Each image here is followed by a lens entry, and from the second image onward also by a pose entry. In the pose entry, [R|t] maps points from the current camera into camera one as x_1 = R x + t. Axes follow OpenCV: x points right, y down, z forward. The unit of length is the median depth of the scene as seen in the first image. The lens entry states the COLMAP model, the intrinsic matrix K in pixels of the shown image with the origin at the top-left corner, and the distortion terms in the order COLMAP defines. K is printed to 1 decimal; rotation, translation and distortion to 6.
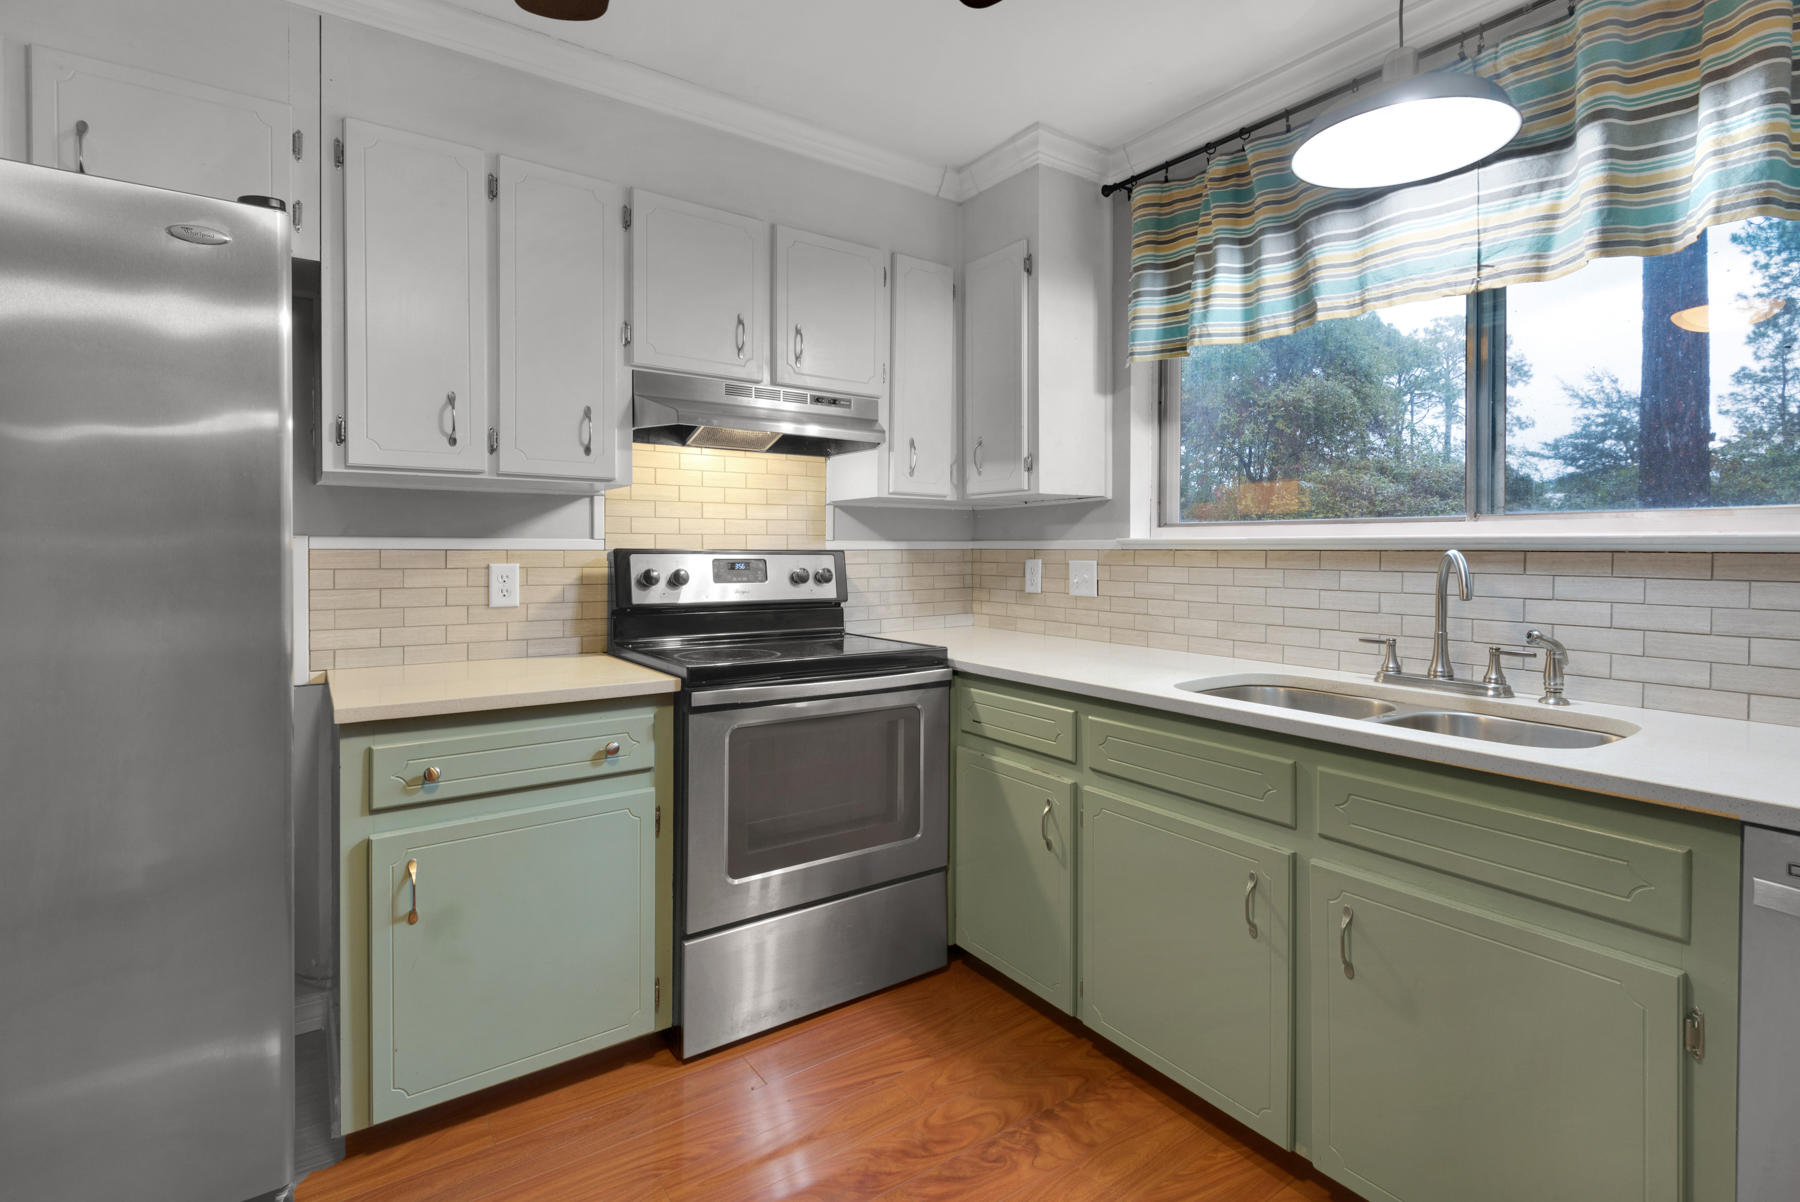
lens RADIAL K [[825.9, 0, 867.5], [0, 825.9, 562.2], [0, 0, 1]] dist [0.036145, -0.023553]
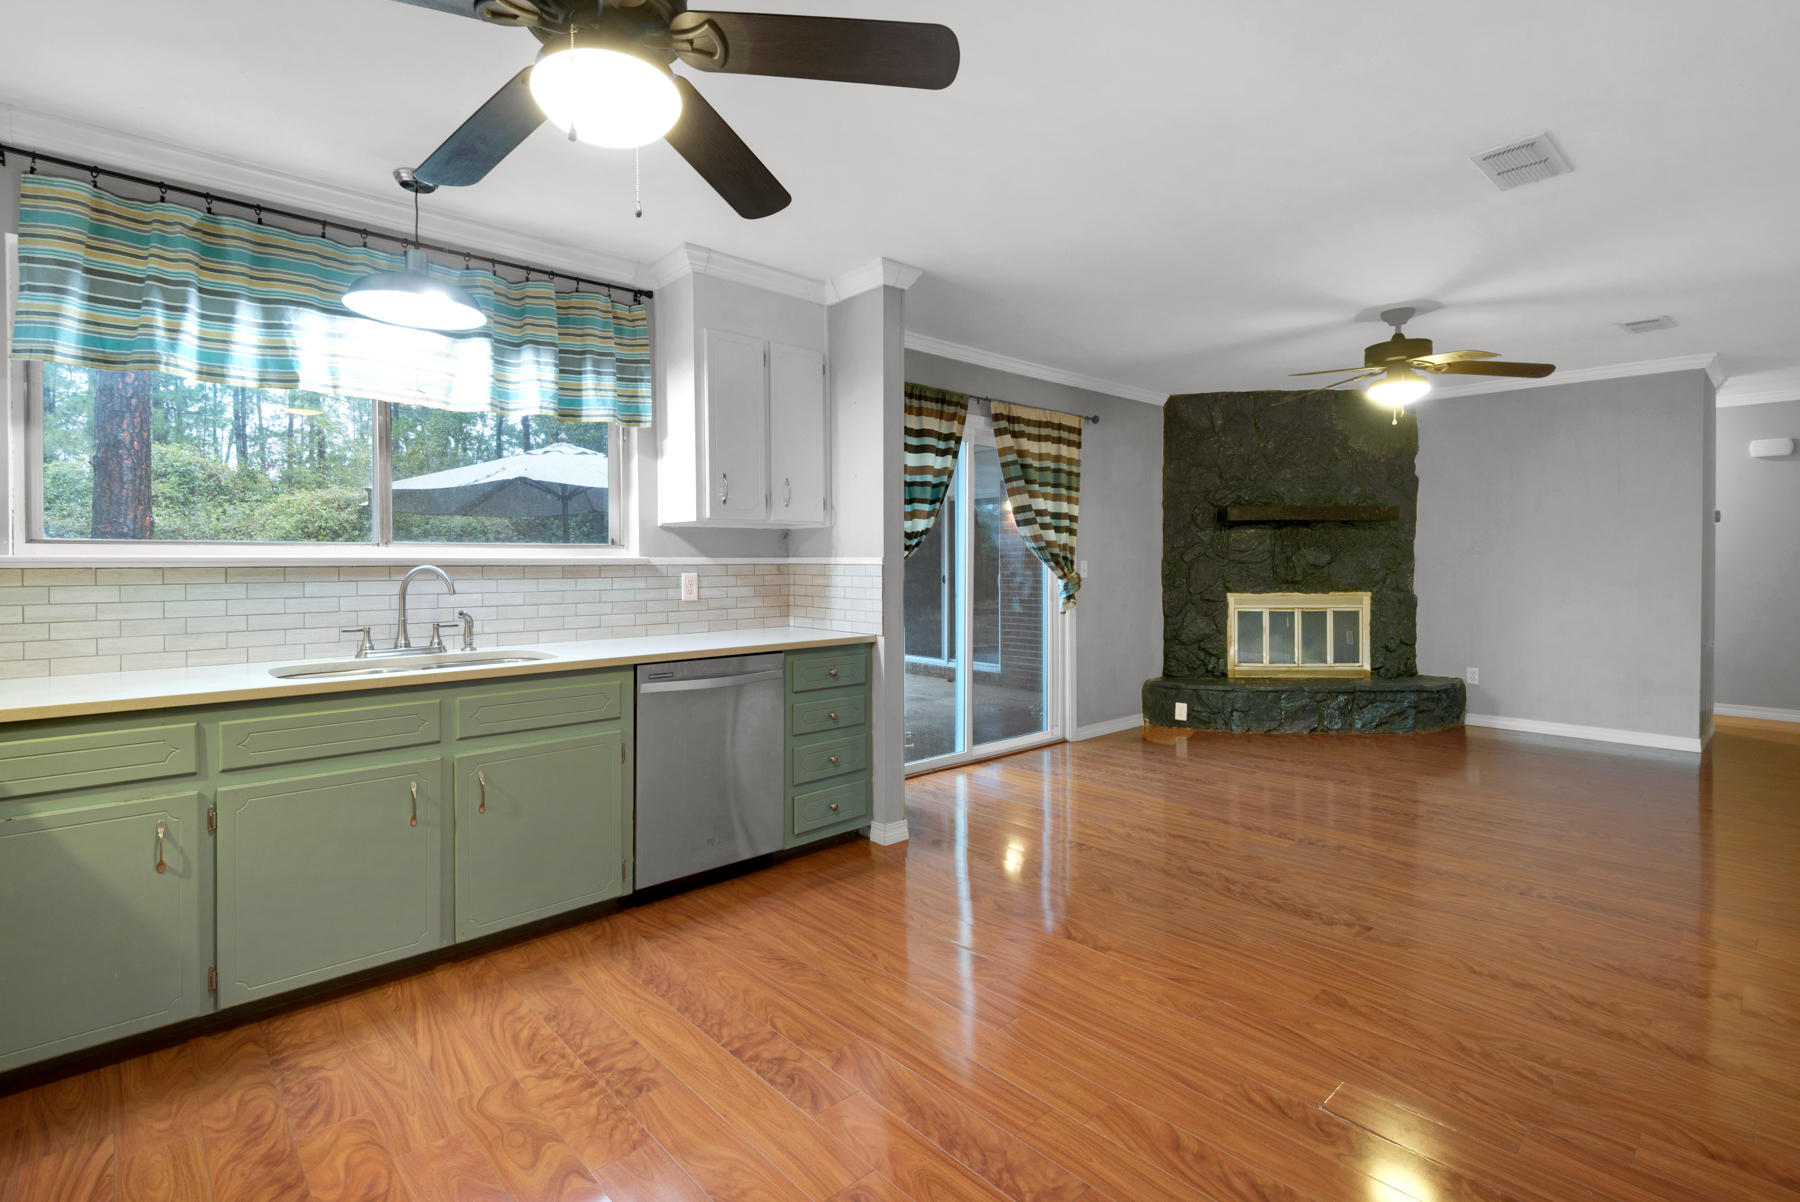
lens RADIAL K [[817.0, 0, 949.6], [0, 817.0, 580.6], [0, 0, 1]] dist [-0.000419, -0.000469]
pose [[-0.180112, -0.022949, 0.983378, -0.805513], [0.021138, 0.999407, 0.027195, -0.005339], [-0.983419, 0.025685, -0.179520, 0.219545]]
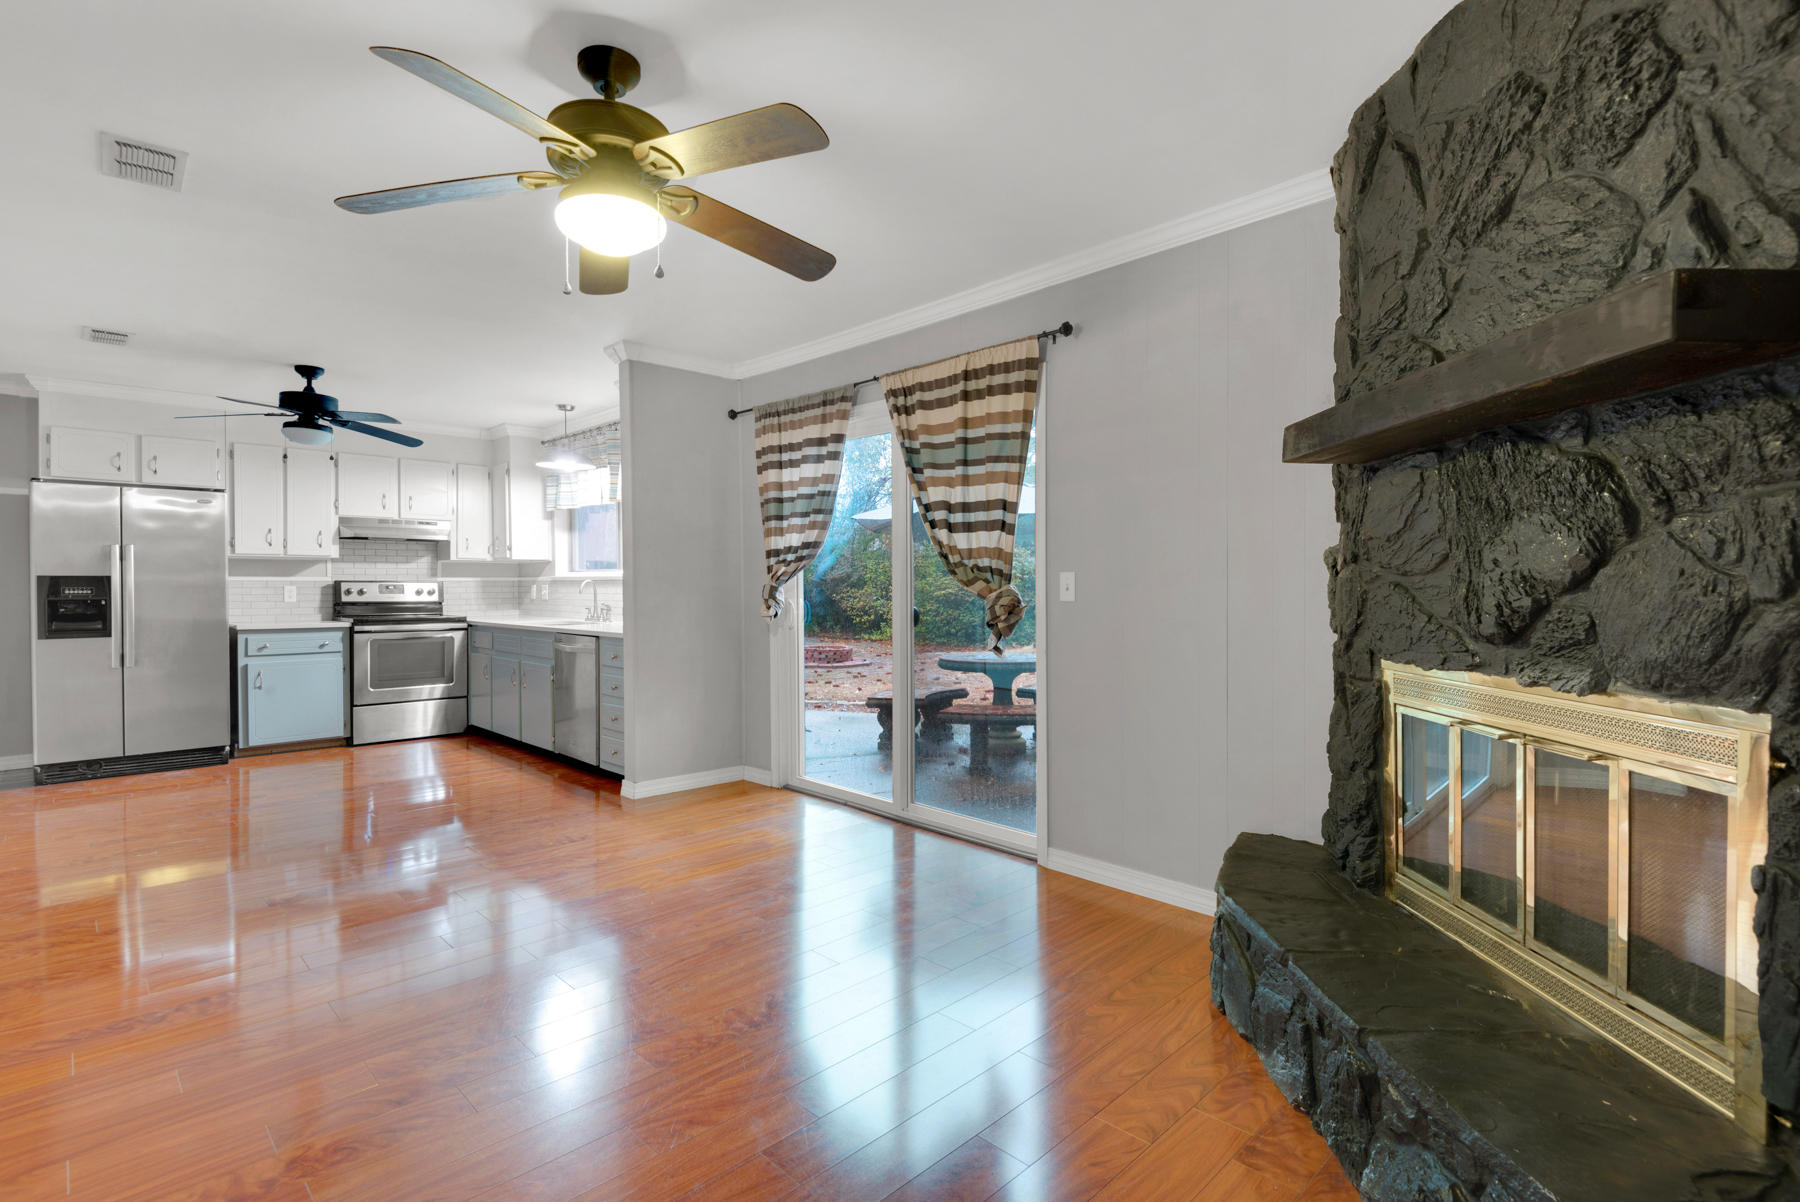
lens RADIAL K [[858.2, 0, 900.0], [0, 858.2, 601.0], [0, 0, 1]] dist [-0.033356, 0.000042]
pose [[0.980208, -0.007078, 0.197845, 0.974602], [0.006566, 0.999973, 0.003244, 0.054779], [-0.197862, -0.001881, 0.980228, -2.100986]]
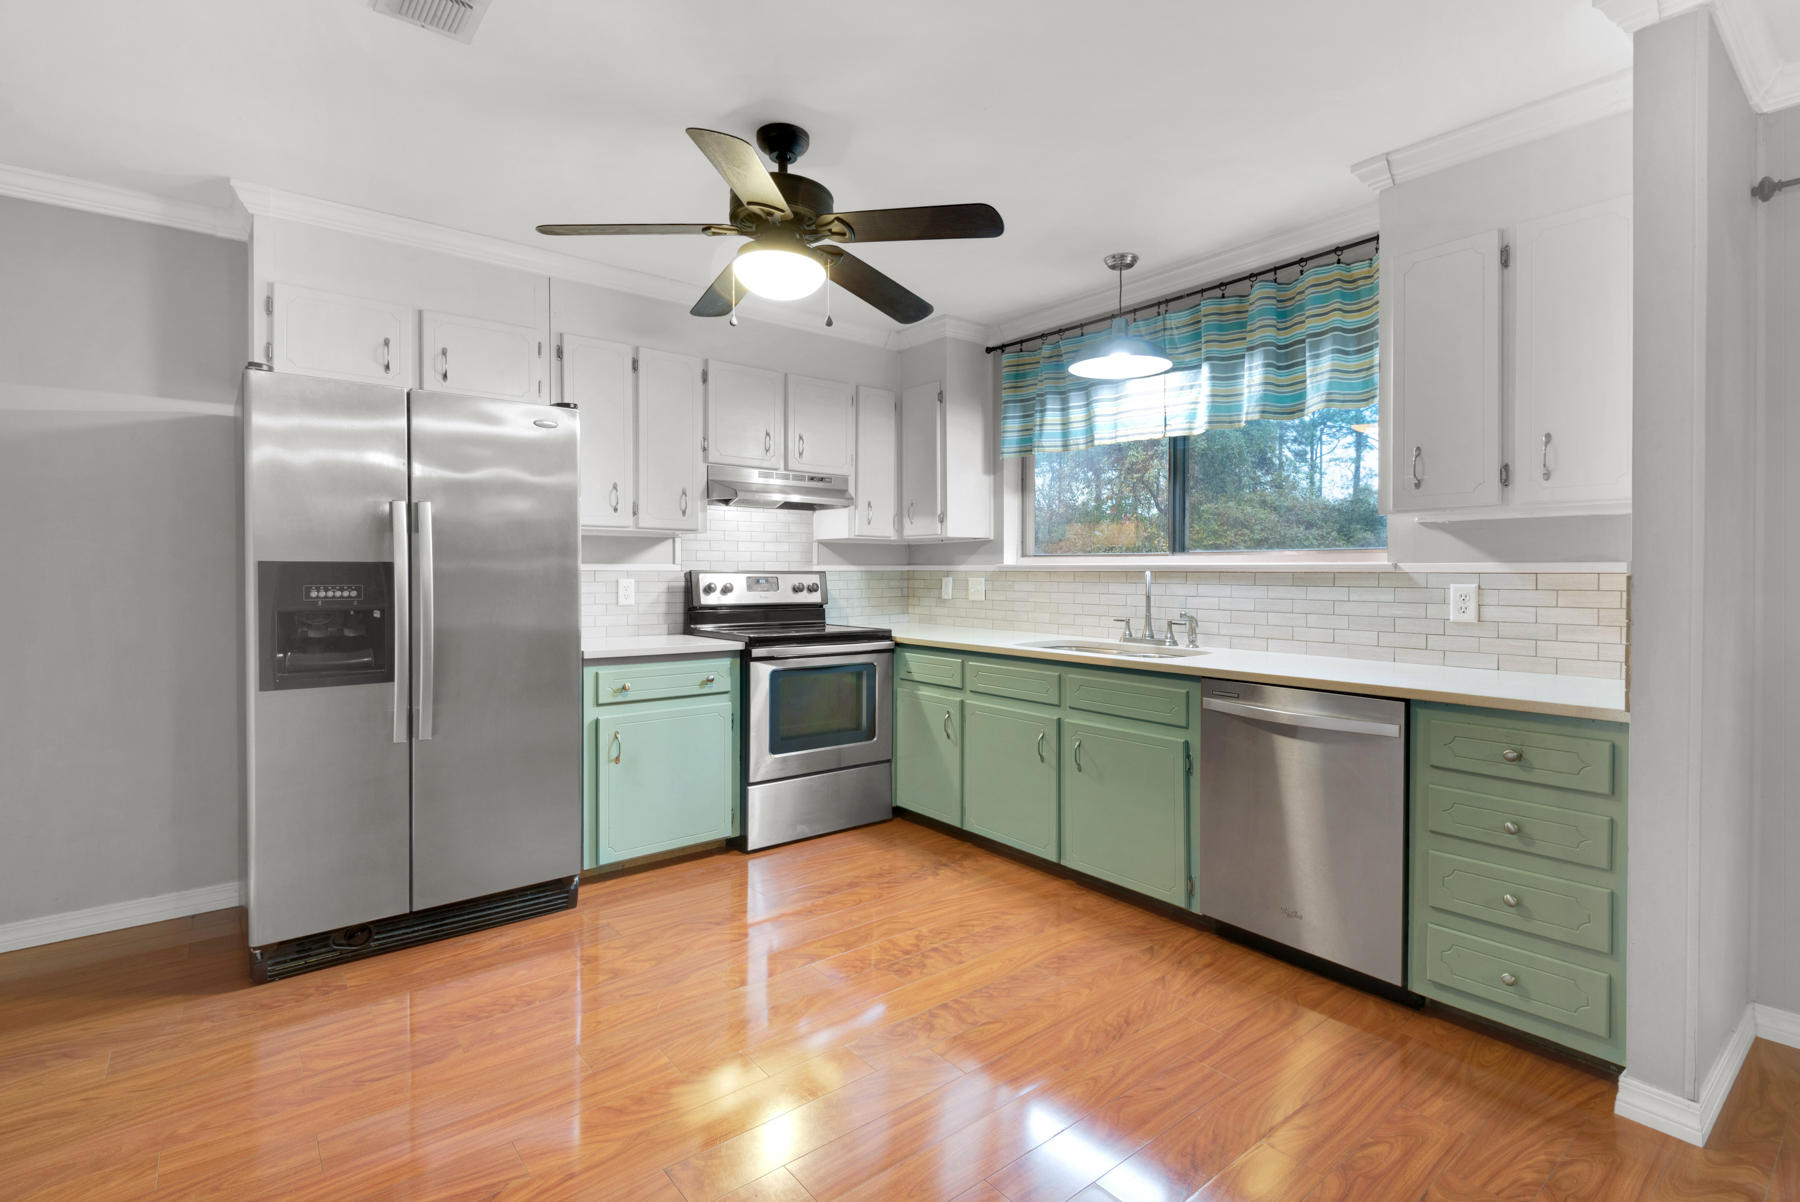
lens RADIAL K [[821.1, 0, 861.6], [0, 821.1, 591.4], [0, 0, 1]] dist [-0.001954, -0.000484]
pose [[0.998018, -0.001049, 0.062926, -0.071162], [0.000504, 0.999962, 0.008679, 0.012138], [-0.062933, -0.008631, 0.997980, -0.677483]]
